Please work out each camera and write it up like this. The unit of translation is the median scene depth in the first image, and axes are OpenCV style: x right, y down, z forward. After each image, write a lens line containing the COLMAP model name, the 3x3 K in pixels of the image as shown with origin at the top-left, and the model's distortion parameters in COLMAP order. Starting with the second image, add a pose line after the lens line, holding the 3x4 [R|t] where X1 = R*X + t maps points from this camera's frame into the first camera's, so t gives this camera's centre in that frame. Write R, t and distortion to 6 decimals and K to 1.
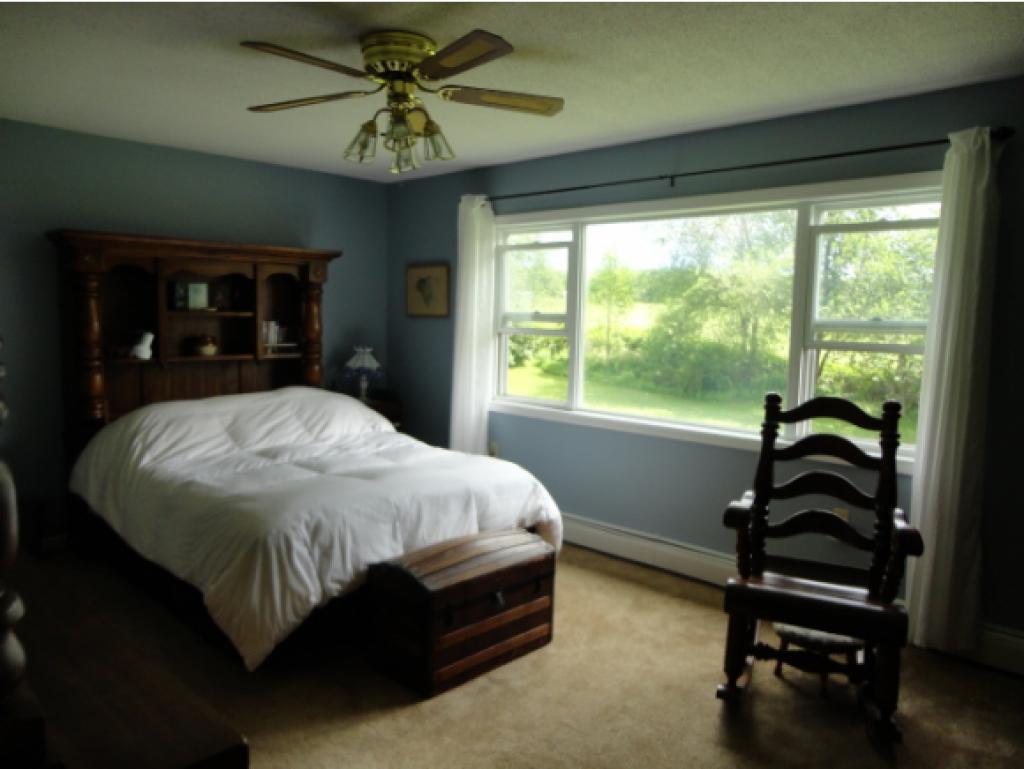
lens RADIAL K [[749.1, 0, 506.7], [0, 749.1, 385.0], [0, 0, 1]] dist [-0.006135, 0.003740]
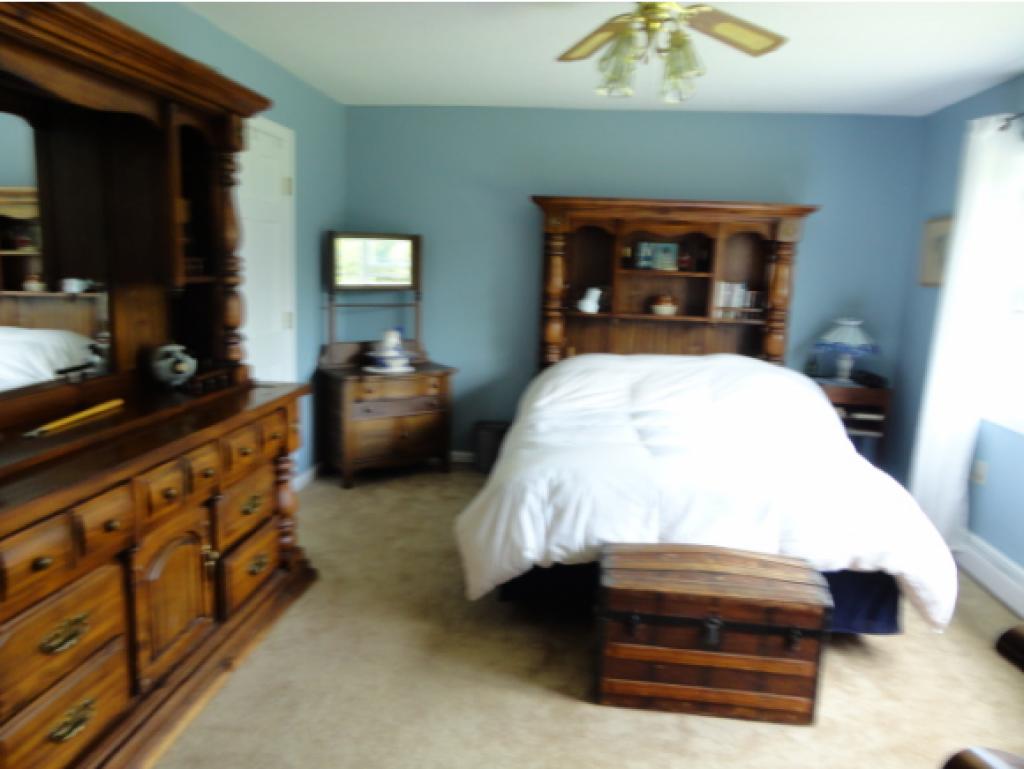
lens RADIAL K [[749.1, 0, 506.7], [0, 749.1, 385.0], [0, 0, 1]] dist [-0.006135, 0.003740]
pose [[0.608434, 0.134338, -0.782152, 0.339660], [-0.104962, 0.990532, 0.088479, -0.015743], [0.786633, 0.028262, 0.616774, 0.258799]]
